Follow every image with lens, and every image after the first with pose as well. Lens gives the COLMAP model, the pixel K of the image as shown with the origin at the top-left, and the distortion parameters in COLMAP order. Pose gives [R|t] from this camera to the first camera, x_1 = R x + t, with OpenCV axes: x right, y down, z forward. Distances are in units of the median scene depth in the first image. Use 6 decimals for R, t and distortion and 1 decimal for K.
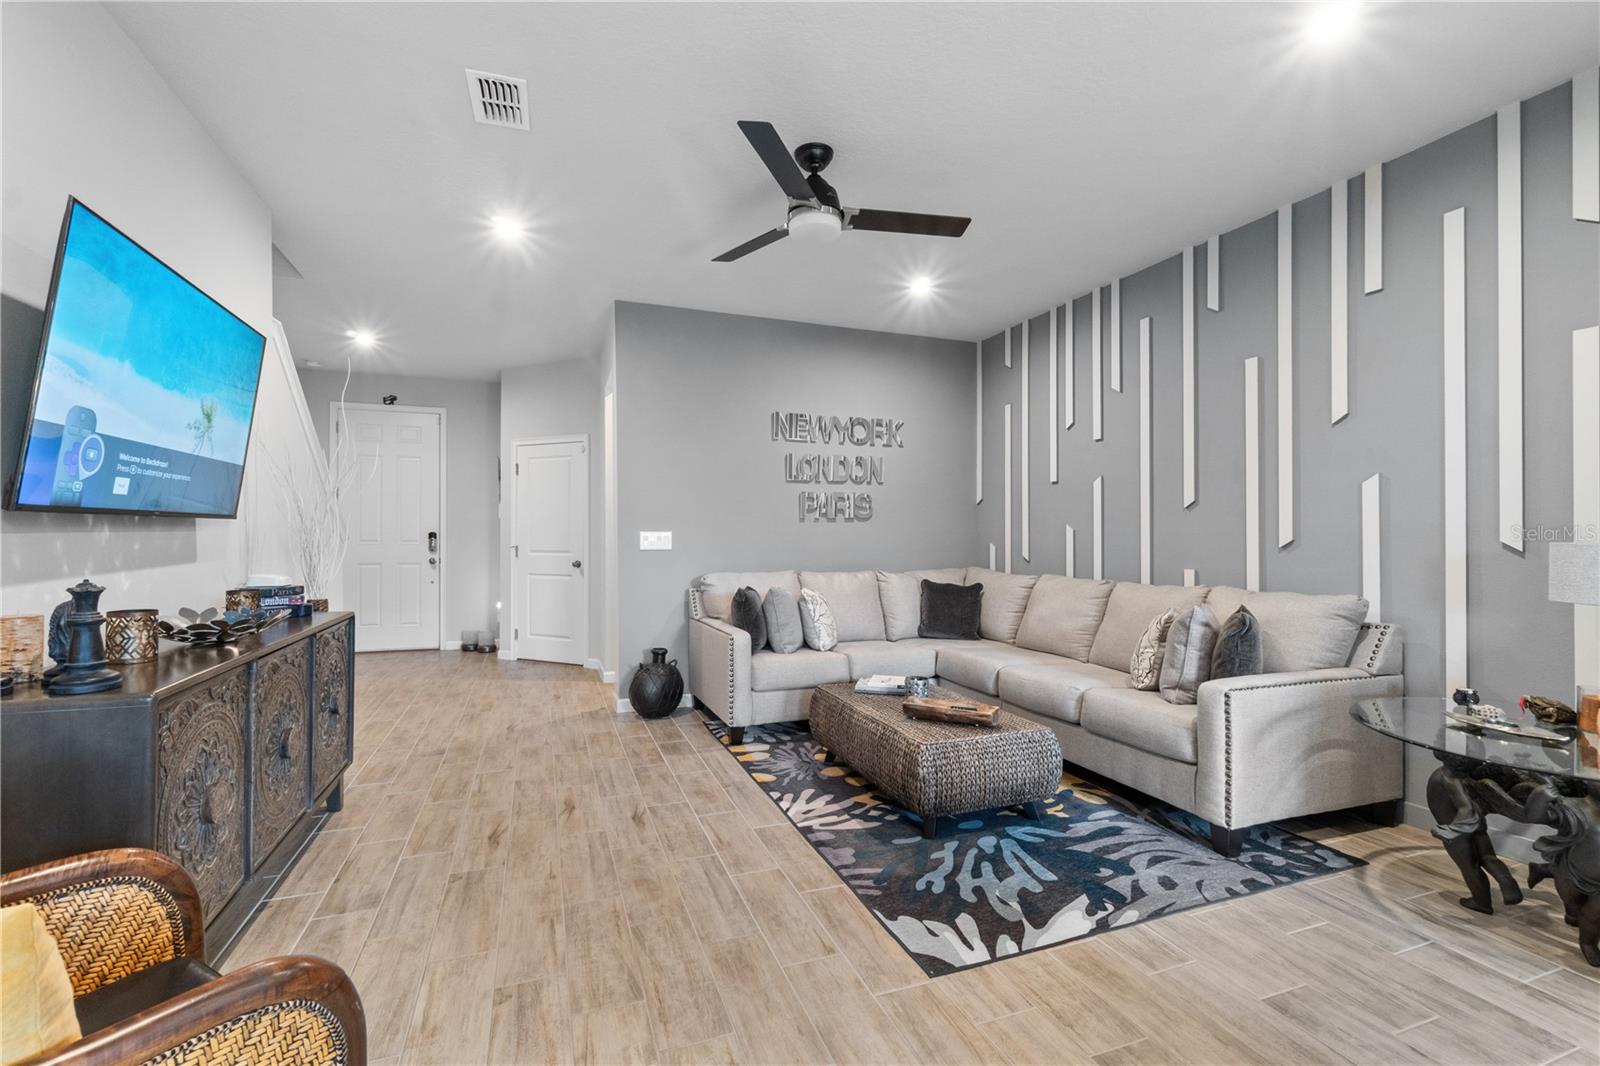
lens RADIAL K [[695.6, 0, 794.6], [0, 695.6, 534.9], [0, 0, 1]] dist [-0.005254, 0.001224]
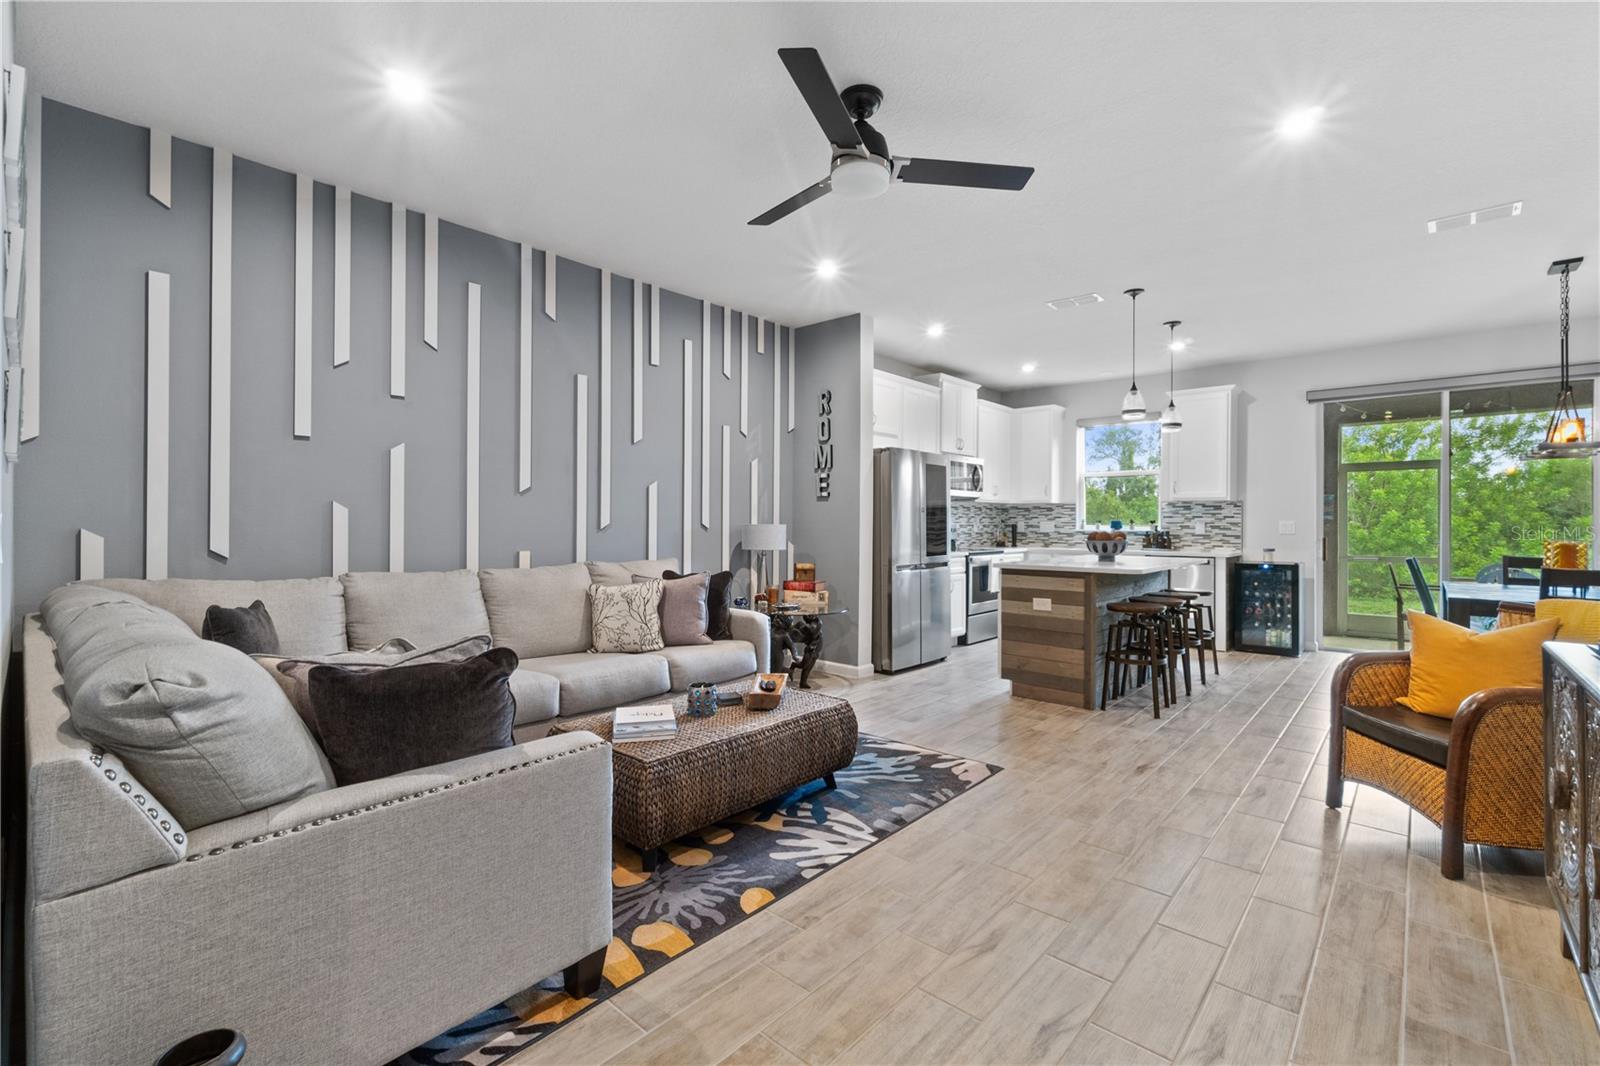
lens RADIAL K [[695.6, 0, 801.4], [0, 695.6, 528.2], [0, 0, 1]] dist [-0.005254, 0.001224]
pose [[-0.469720, -0.008915, 0.882770, -0.682021], [-0.007207, 0.999954, 0.006264, 0.006213], [-0.882786, -0.003420, -0.469763, 1.384961]]
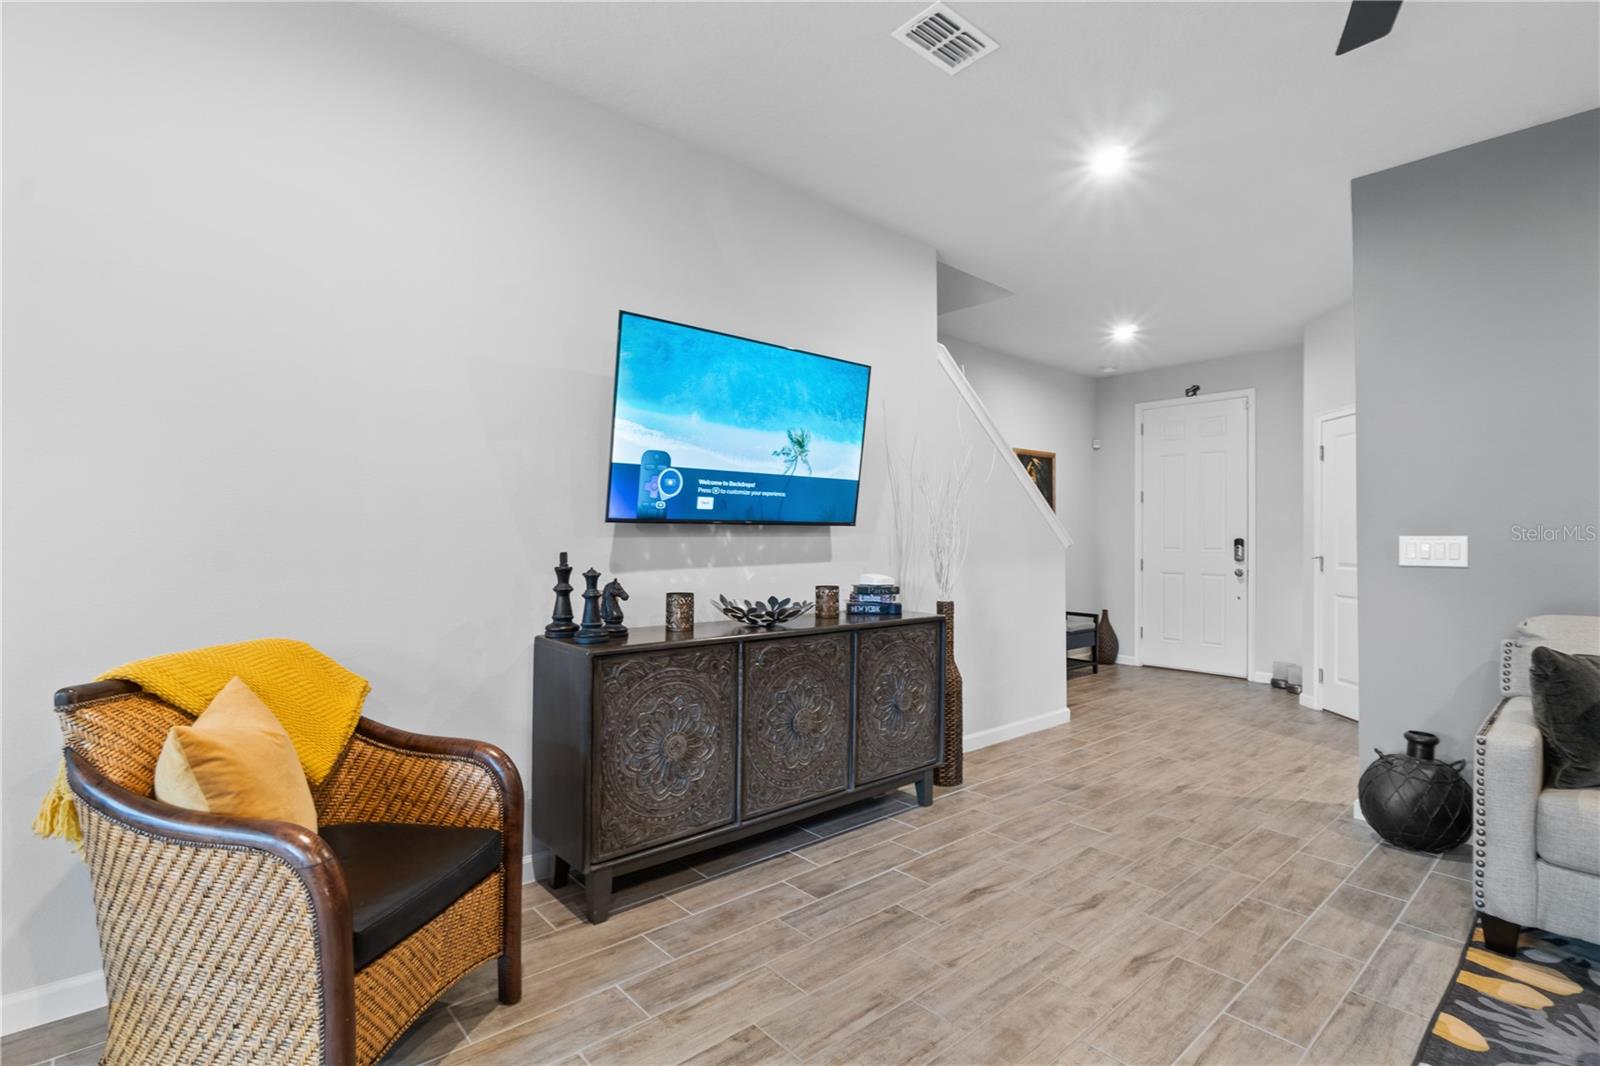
lens RADIAL K [[744.7, 0, 797.1], [0, 744.7, 537.3], [0, 0, 1]] dist [-0.014523, 0.003959]
pose [[0.352206, -0.003274, -0.935917, 0.305987], [-0.004190, 0.999978, -0.005075, 0.002802], [0.935913, 0.005709, 0.352185, 0.413219]]
